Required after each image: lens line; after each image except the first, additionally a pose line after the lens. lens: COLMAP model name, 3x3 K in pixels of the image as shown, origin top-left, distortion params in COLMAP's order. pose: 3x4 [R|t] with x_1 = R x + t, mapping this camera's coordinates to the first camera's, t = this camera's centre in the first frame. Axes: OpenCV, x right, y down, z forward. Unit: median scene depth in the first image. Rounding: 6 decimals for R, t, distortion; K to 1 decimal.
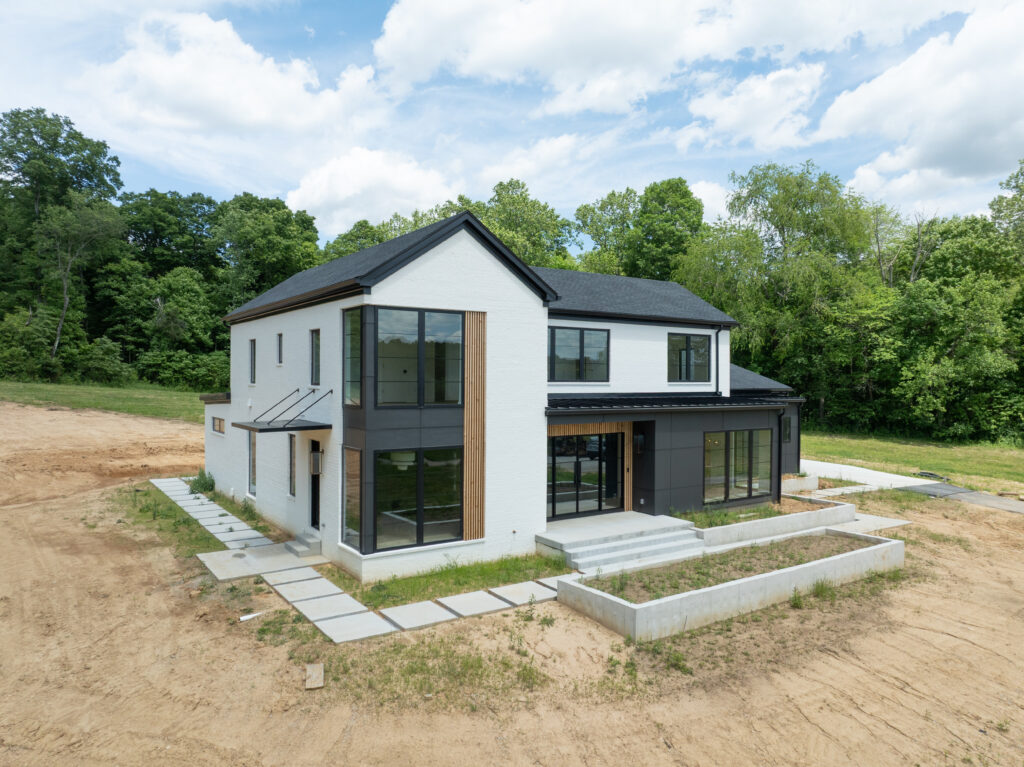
lens RADIAL K [[725.2, 0, 512.0], [0, 725.2, 383.5], [0, 0, 1]] dist [-0.056957, 0.033868]
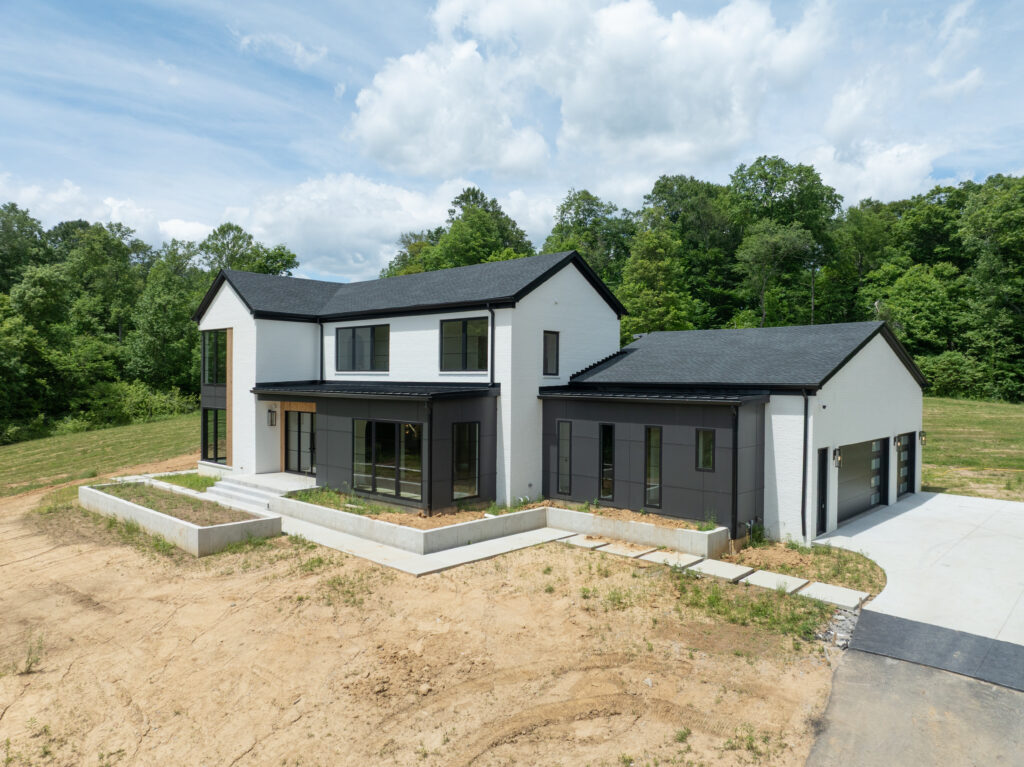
lens RADIAL K [[725.2, 0, 512.0], [0, 725.2, 383.5], [0, 0, 1]] dist [-0.056957, 0.033868]
pose [[0.211003, 0.001445, -0.977484, 1.249158], [-0.014583, 0.999892, -0.001670, 0.014767], [0.977377, 0.014607, 0.211001, 0.951112]]
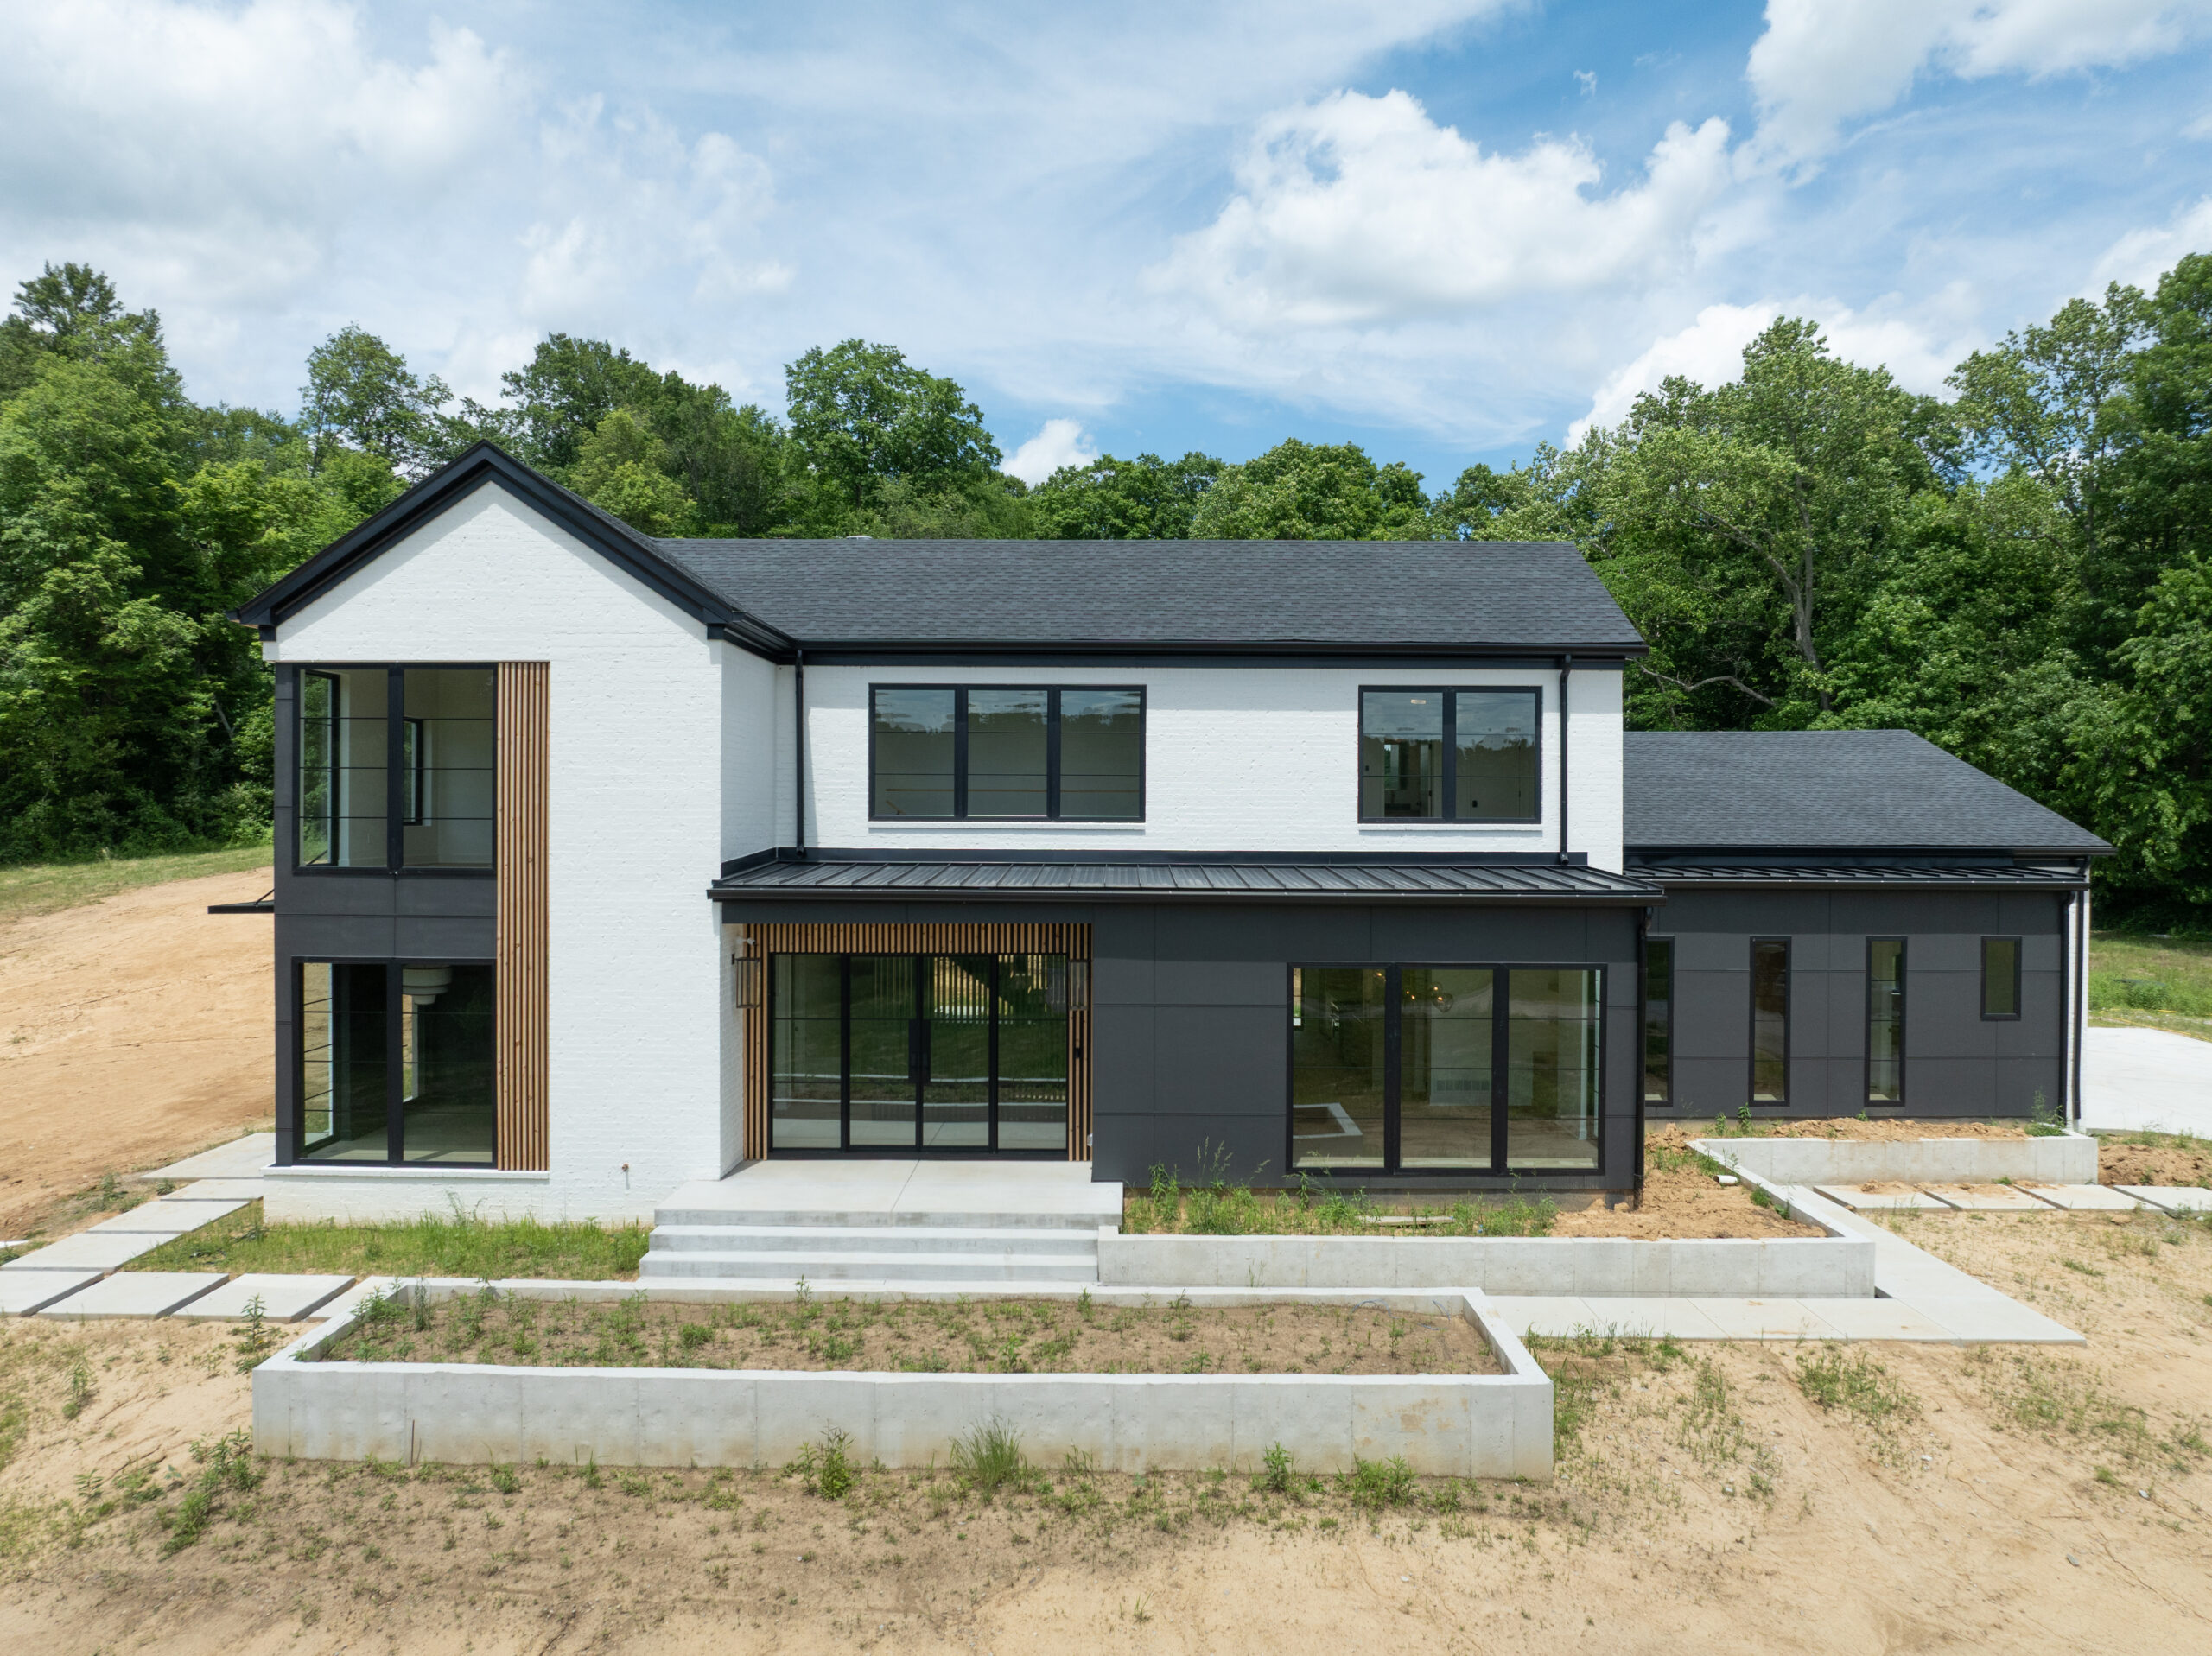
lens RADIAL K [[1566.4, 0, 1106.0], [0, 1566.4, 828.0], [0, 0, 1]] dist [-0.056957, 0.033868]
pose [[0.817434, 0.001772, -0.576020, 0.593828], [-0.004637, 0.999983, -0.003504, 0.003858], [0.576004, 0.005536, 0.817428, 0.312929]]
